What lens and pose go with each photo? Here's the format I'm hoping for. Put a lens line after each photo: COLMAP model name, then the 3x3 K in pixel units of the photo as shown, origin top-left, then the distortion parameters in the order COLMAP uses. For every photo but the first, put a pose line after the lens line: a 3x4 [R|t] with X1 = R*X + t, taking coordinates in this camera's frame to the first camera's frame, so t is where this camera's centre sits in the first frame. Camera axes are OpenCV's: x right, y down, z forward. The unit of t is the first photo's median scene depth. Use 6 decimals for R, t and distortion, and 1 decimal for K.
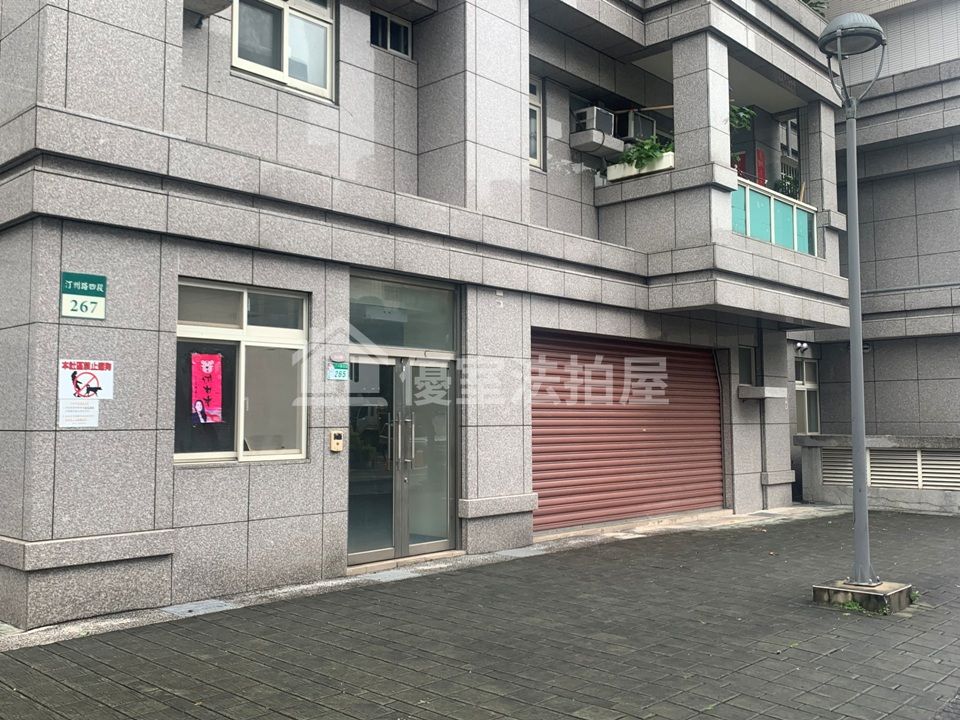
lens RADIAL K [[891.8, 0, 480.0], [0, 891.8, 354.1], [0, 0, 1]] dist [0.058311, 0.000000]
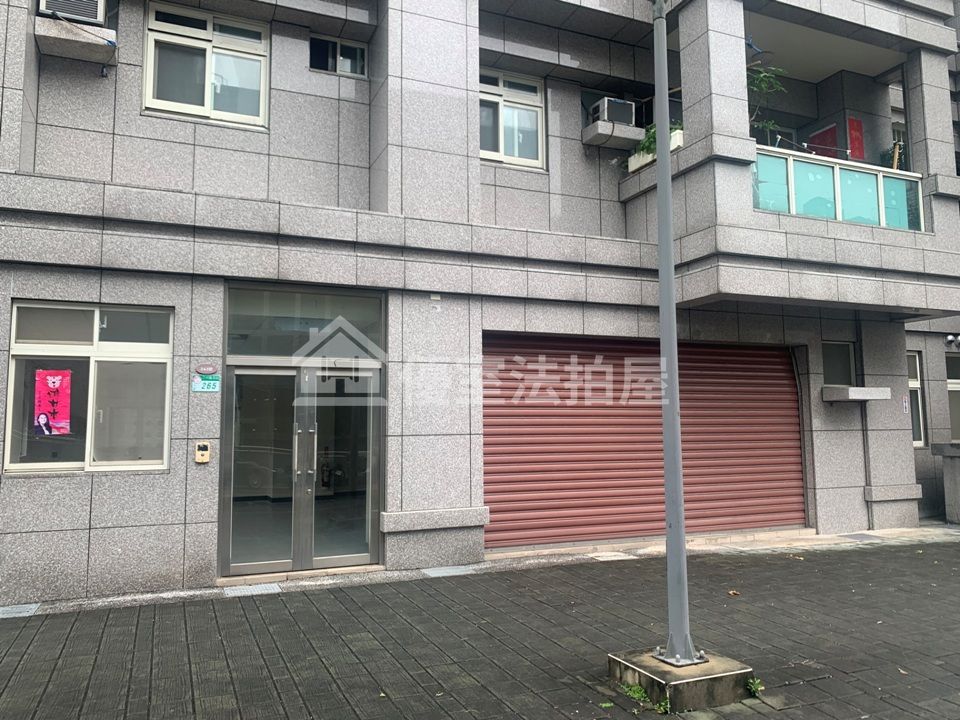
lens RADIAL K [[730.4, 0, 484.7], [0, 730.4, 355.9], [0, 0, 1]] dist [0.030382, -0.039296]
pose [[0.917347, -0.045416, -0.395490, 0.386582], [0.036362, 0.998877, -0.030363, 0.021435], [0.396425, 0.013473, 0.917968, 0.303079]]
